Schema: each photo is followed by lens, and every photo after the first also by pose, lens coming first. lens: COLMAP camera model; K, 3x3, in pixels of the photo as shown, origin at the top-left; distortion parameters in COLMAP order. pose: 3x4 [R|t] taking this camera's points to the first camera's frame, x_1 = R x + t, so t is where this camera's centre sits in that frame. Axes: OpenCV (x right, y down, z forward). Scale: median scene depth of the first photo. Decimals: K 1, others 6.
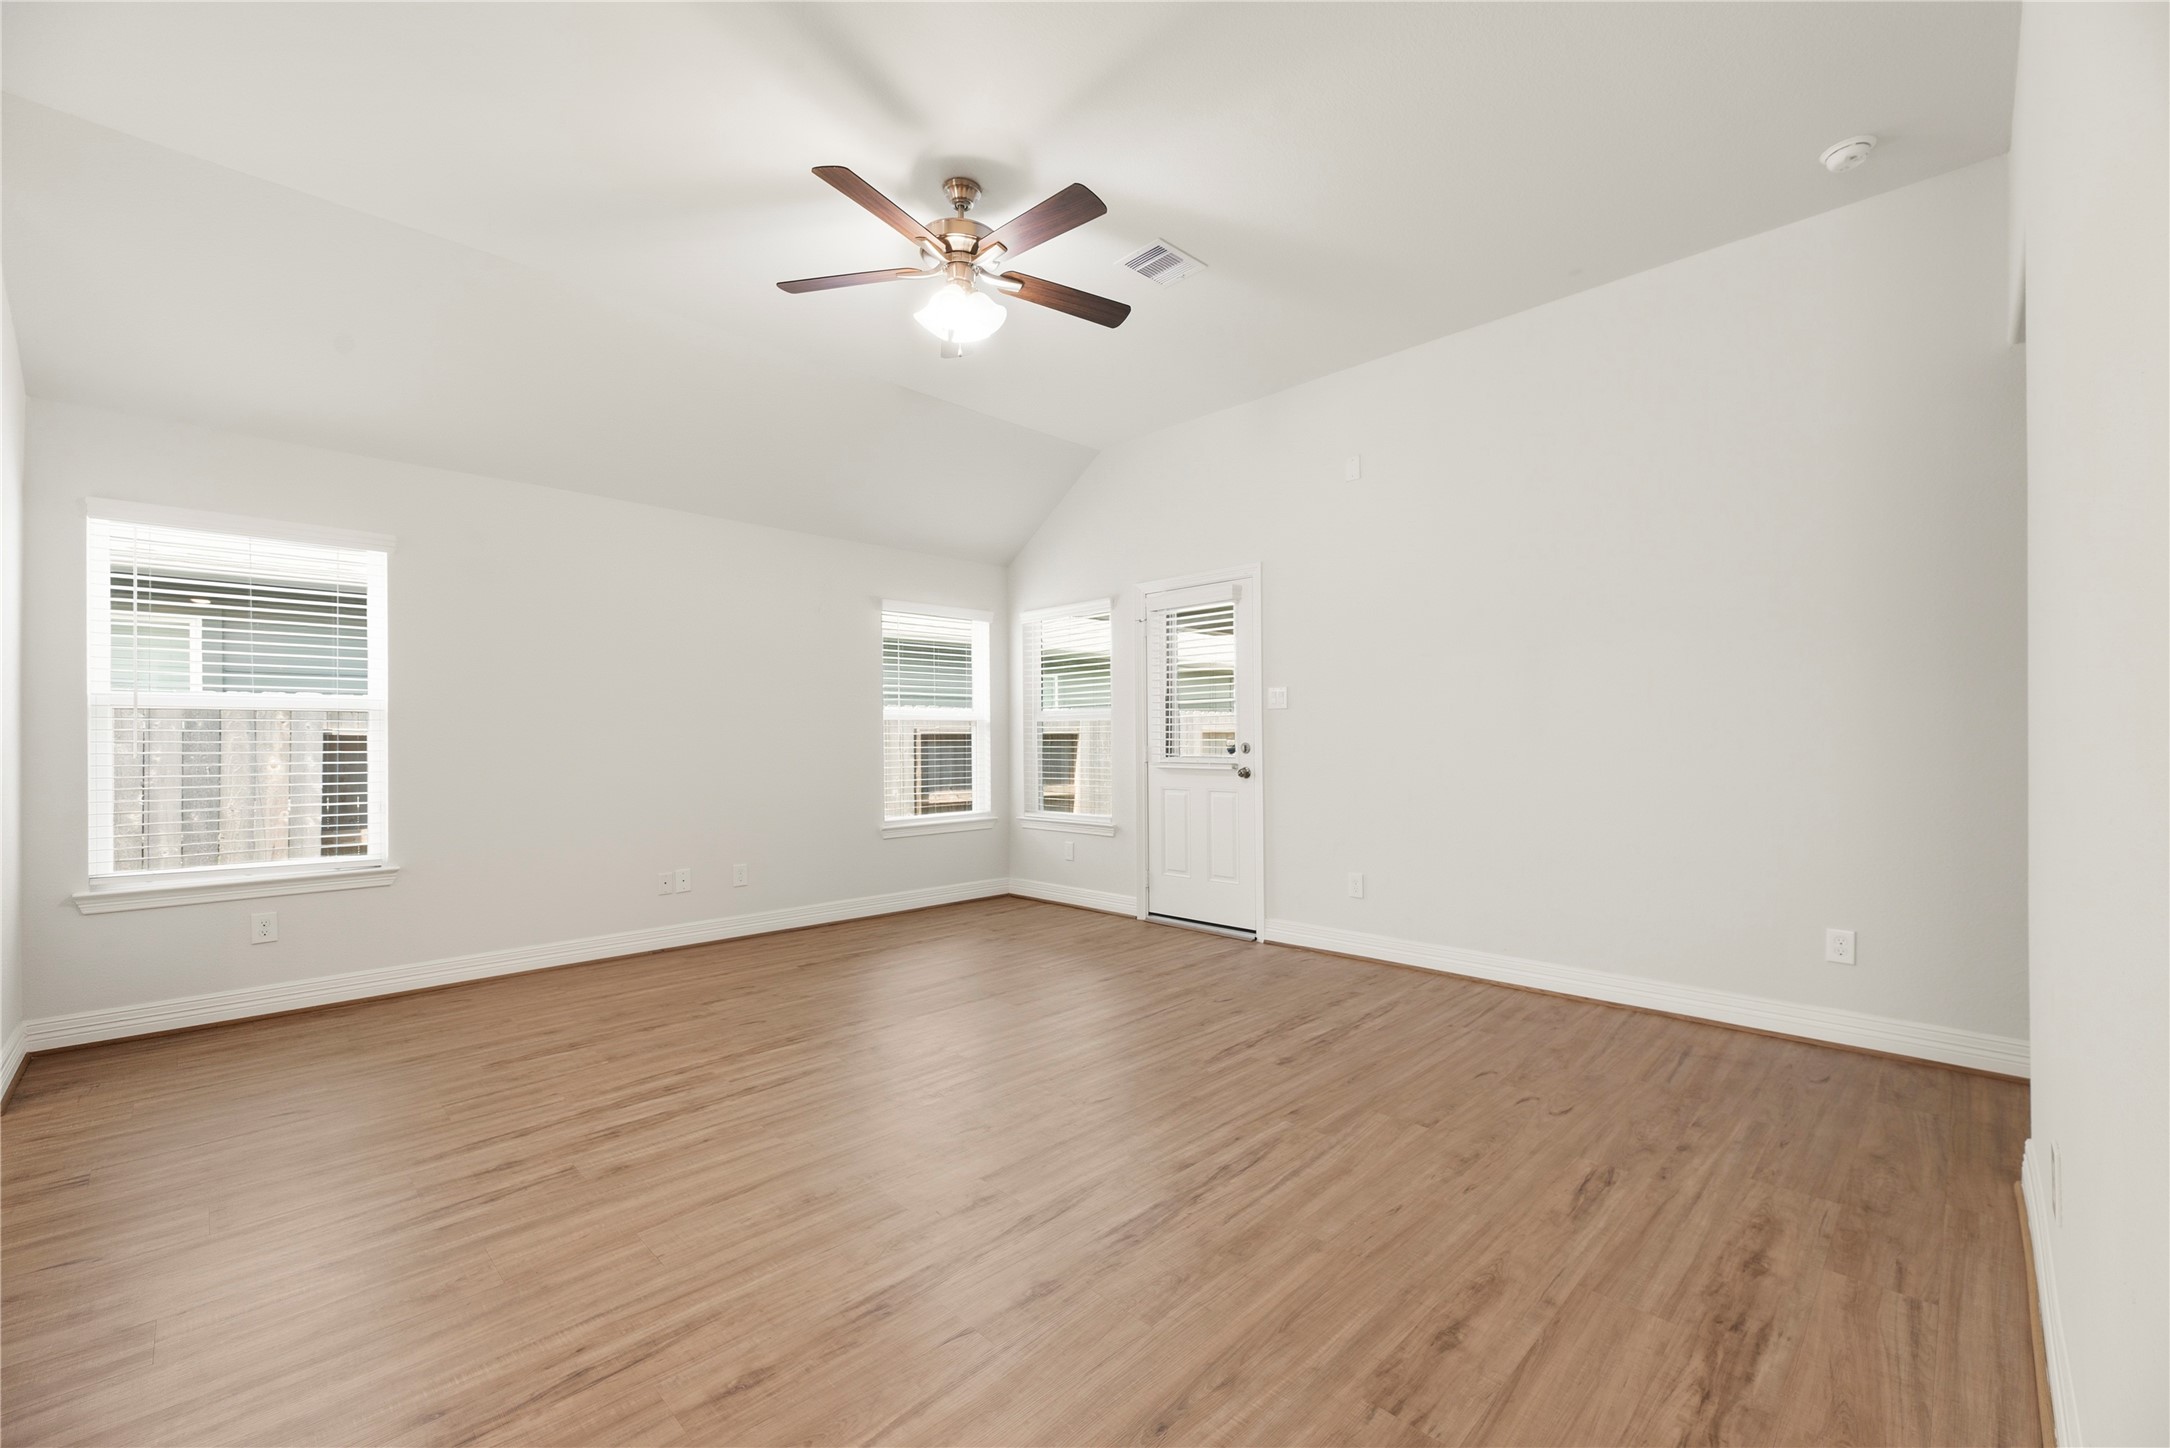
lens RADIAL K [[884.5, 0, 1097.3], [0, 884.5, 737.9], [0, 0, 1]] dist [0.000590, -0.000071]
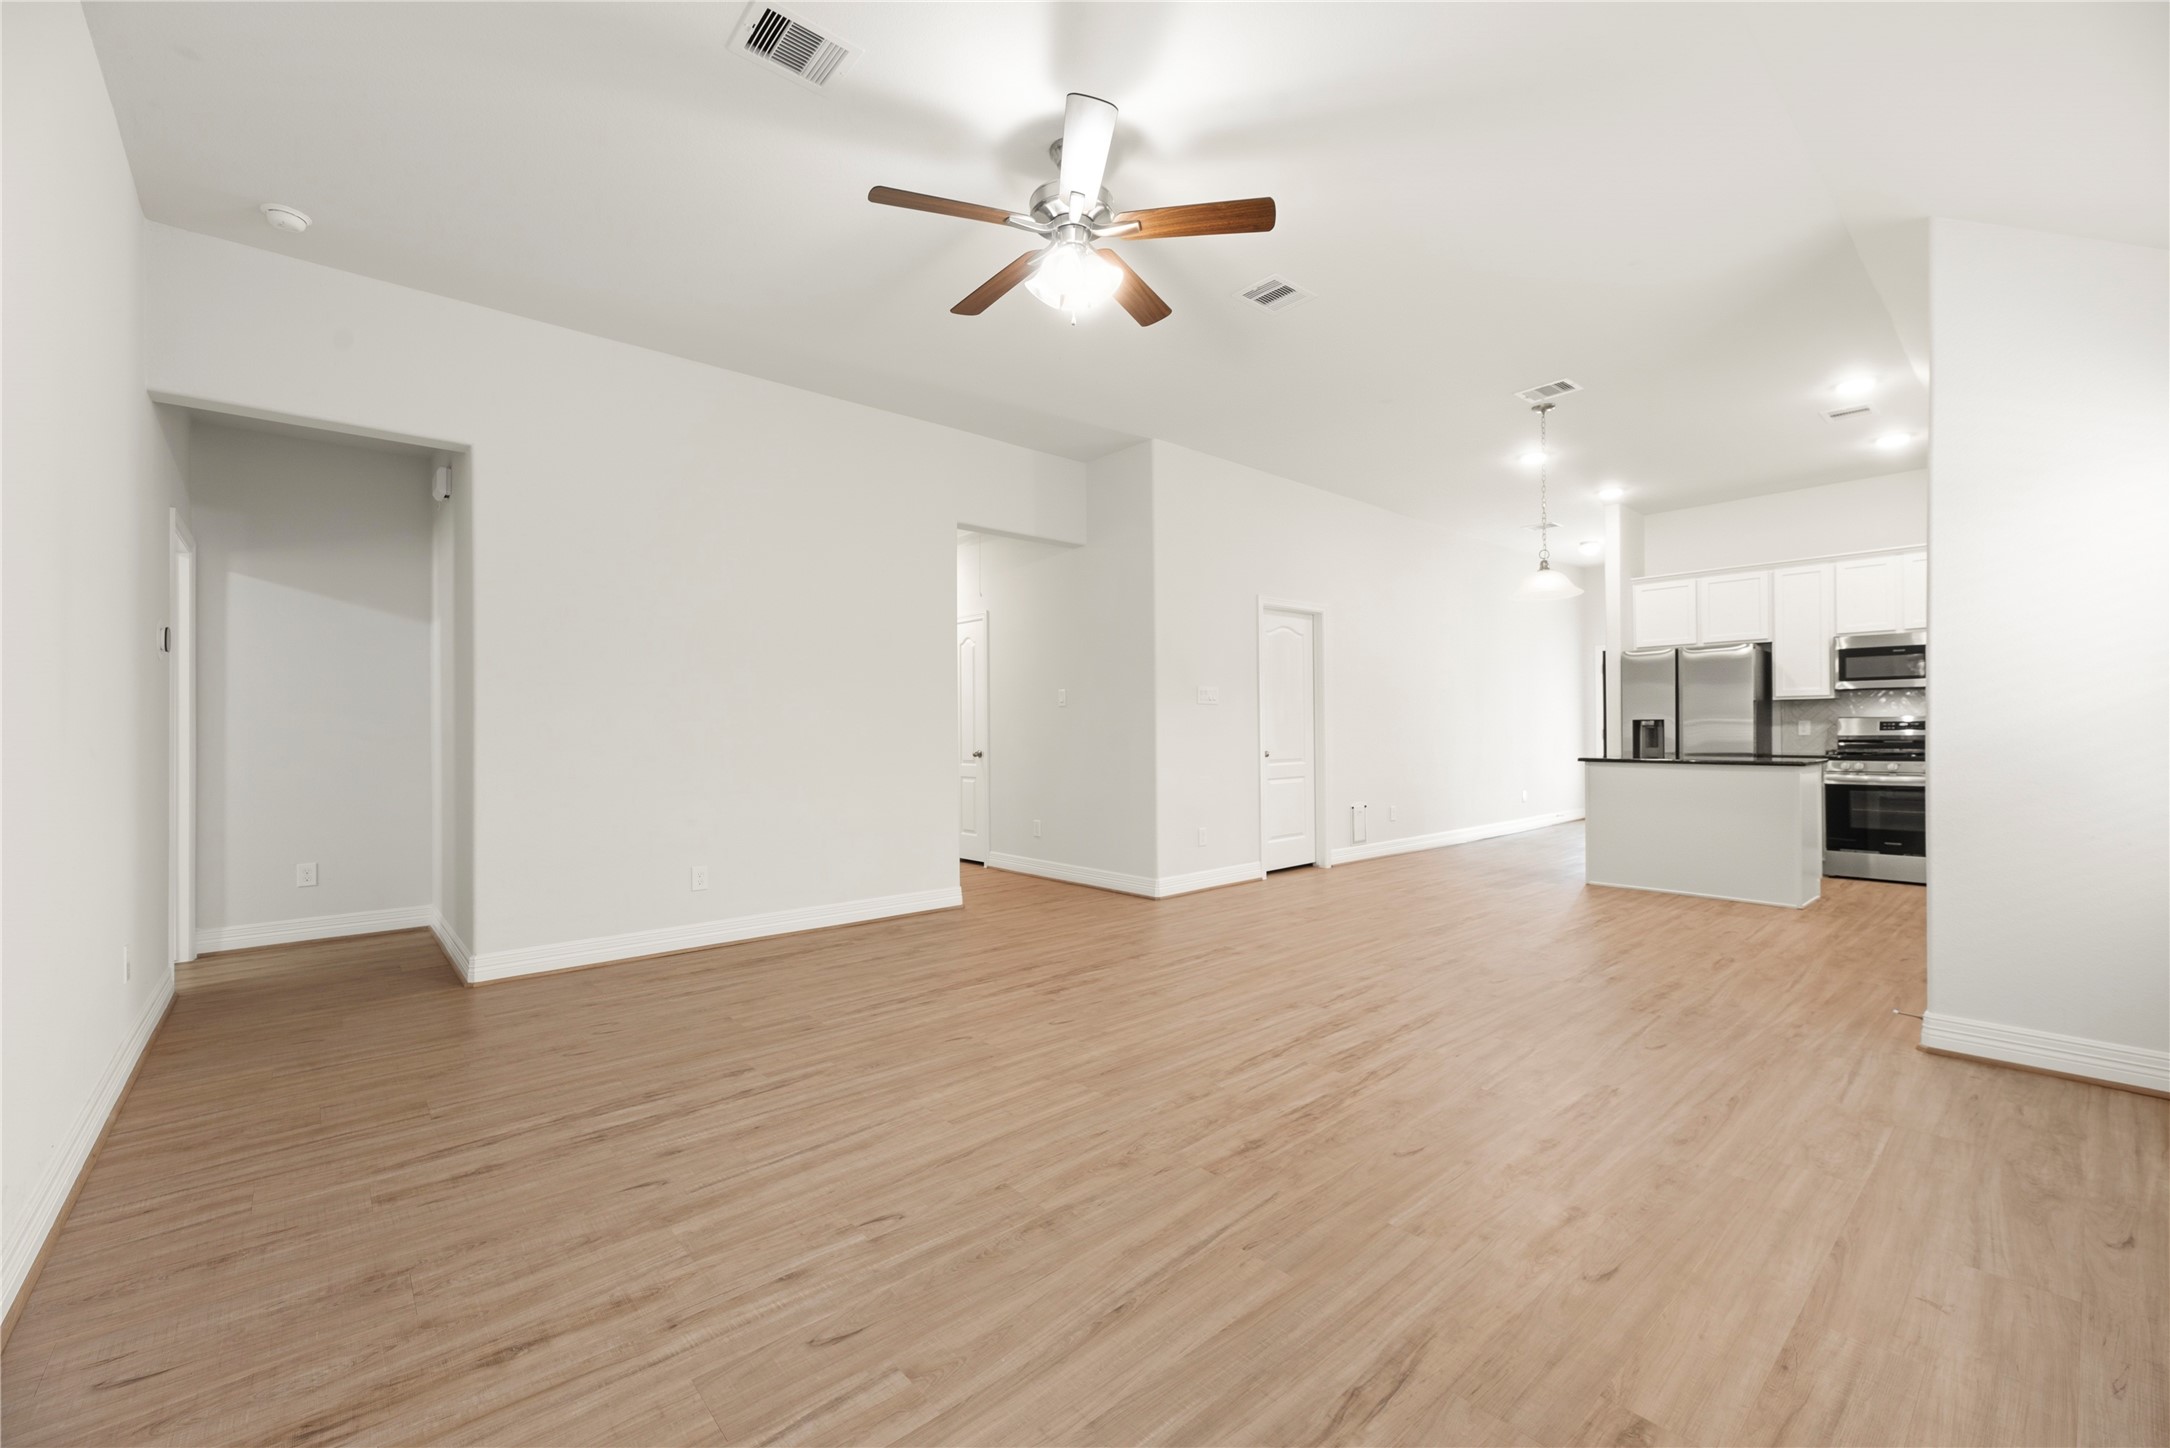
lens RADIAL K [[884.5, 0, 1089.6], [0, 884.5, 724.2], [0, 0, 1]] dist [0.000590, -0.000071]
pose [[-0.997283, 0.012143, 0.072662, -0.223203], [0.011544, 0.999896, -0.008658, 0.007065], [-0.072759, -0.007796, -0.997319, 1.835123]]
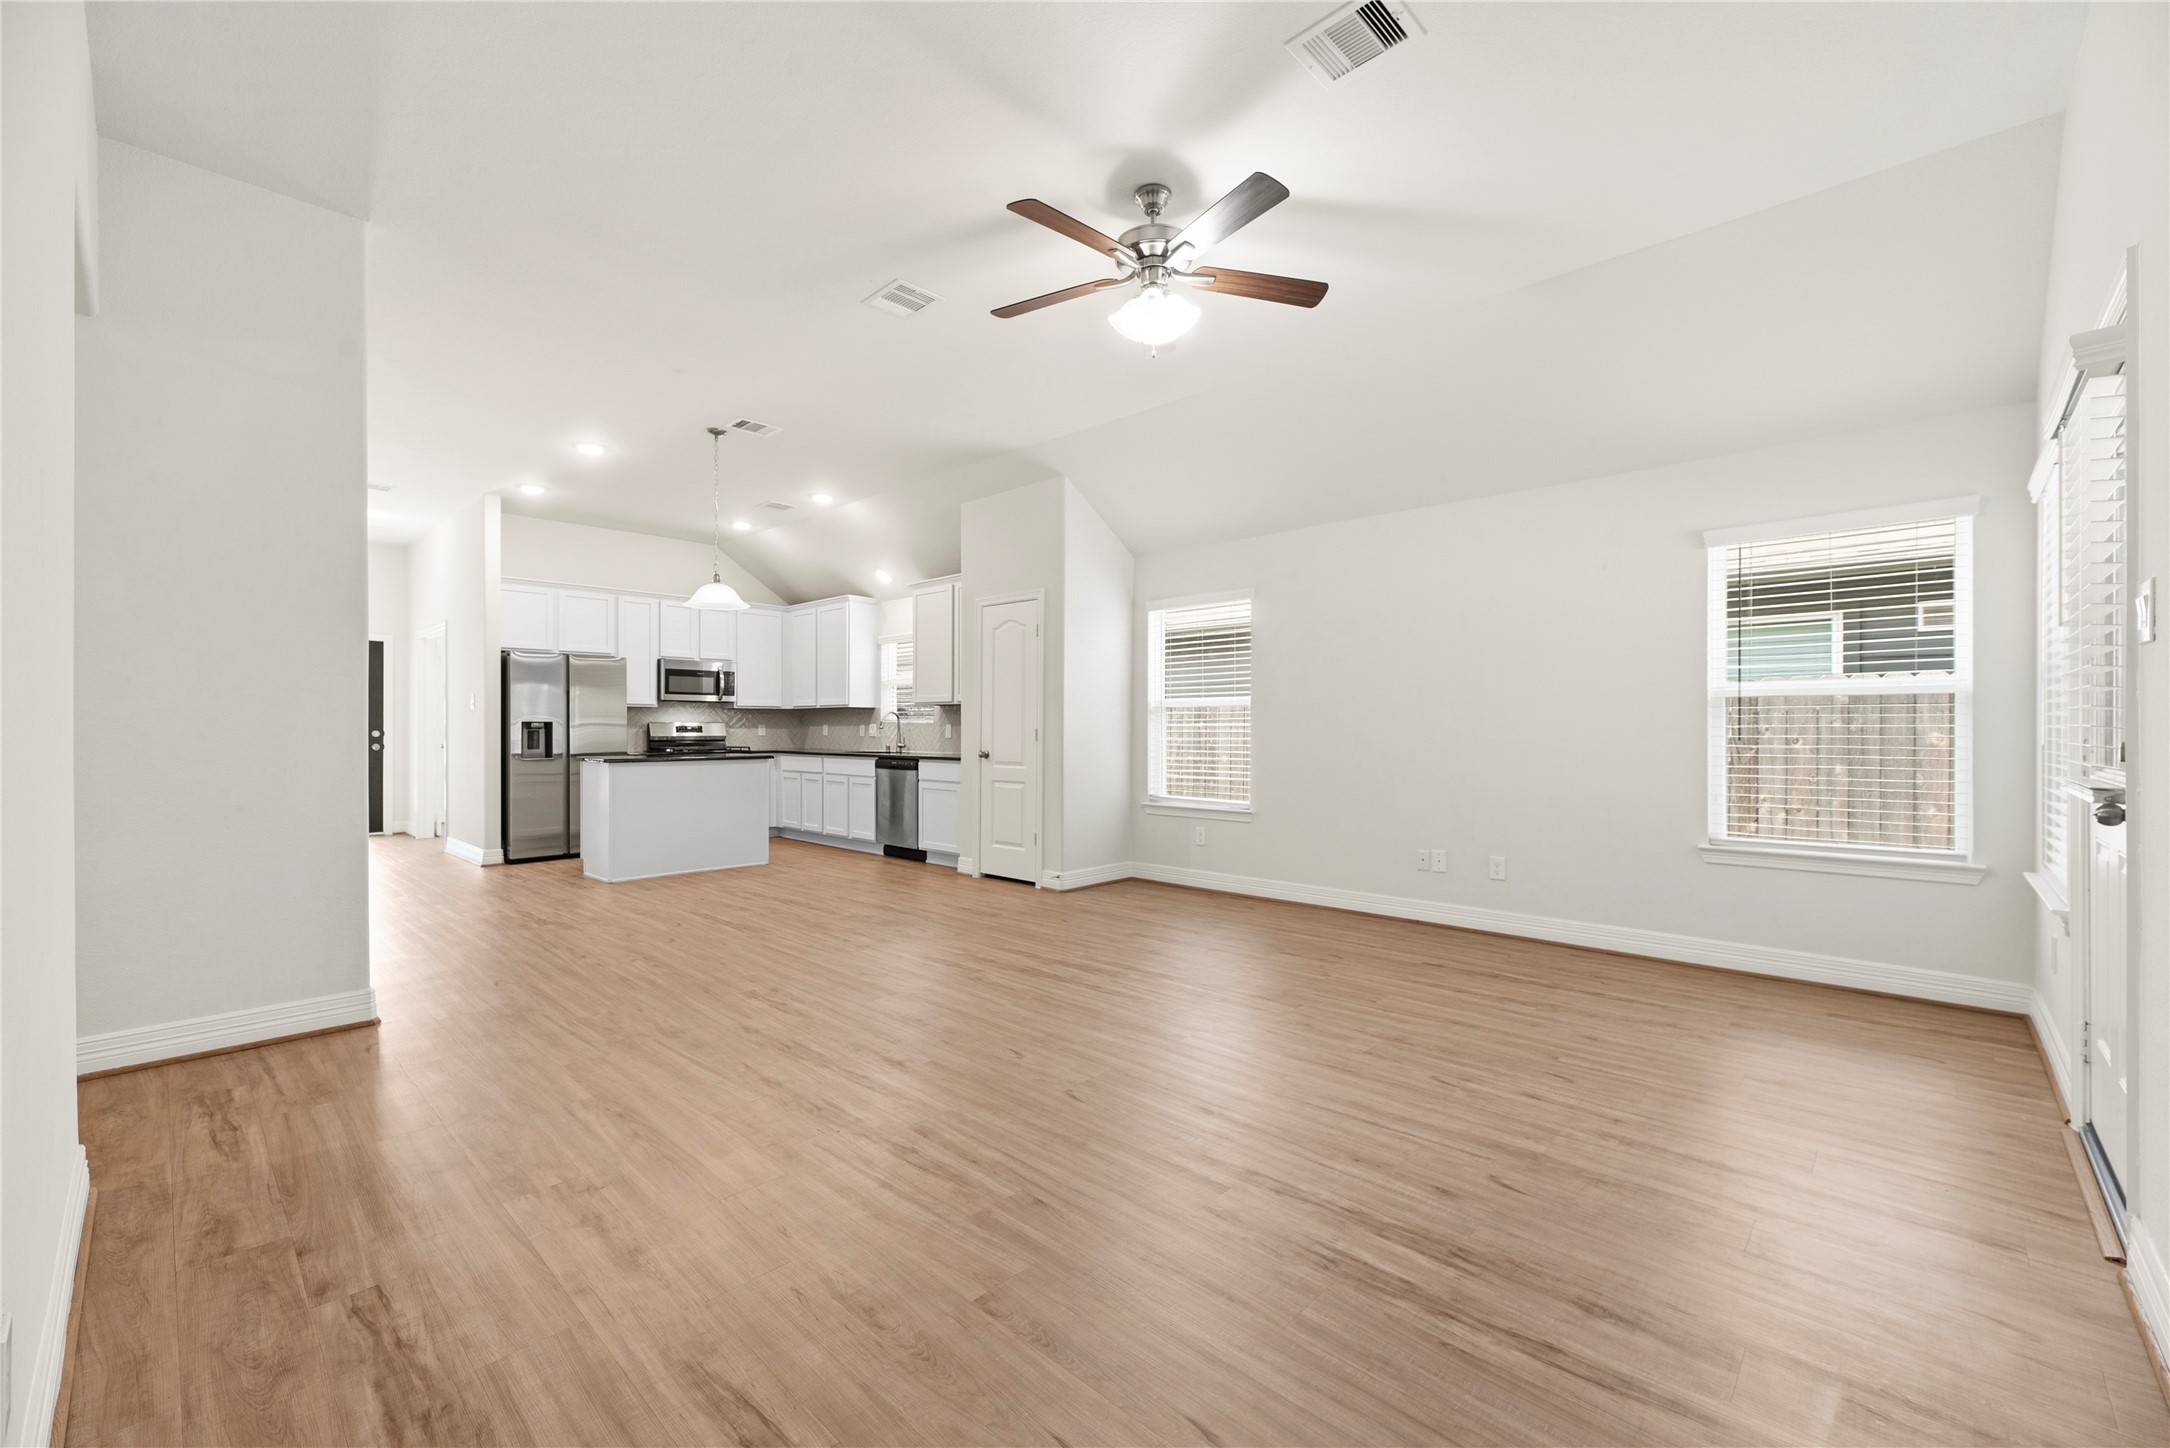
lens RADIAL K [[884.5, 0, 1094.0], [0, 884.5, 727.6], [0, 0, 1]] dist [0.000590, -0.000071]
pose [[0.024457, 0.004625, -0.999690, 0.832720], [0.001860, 0.999987, 0.004672, -0.001004], [0.999699, -0.001973, 0.024448, 0.852147]]
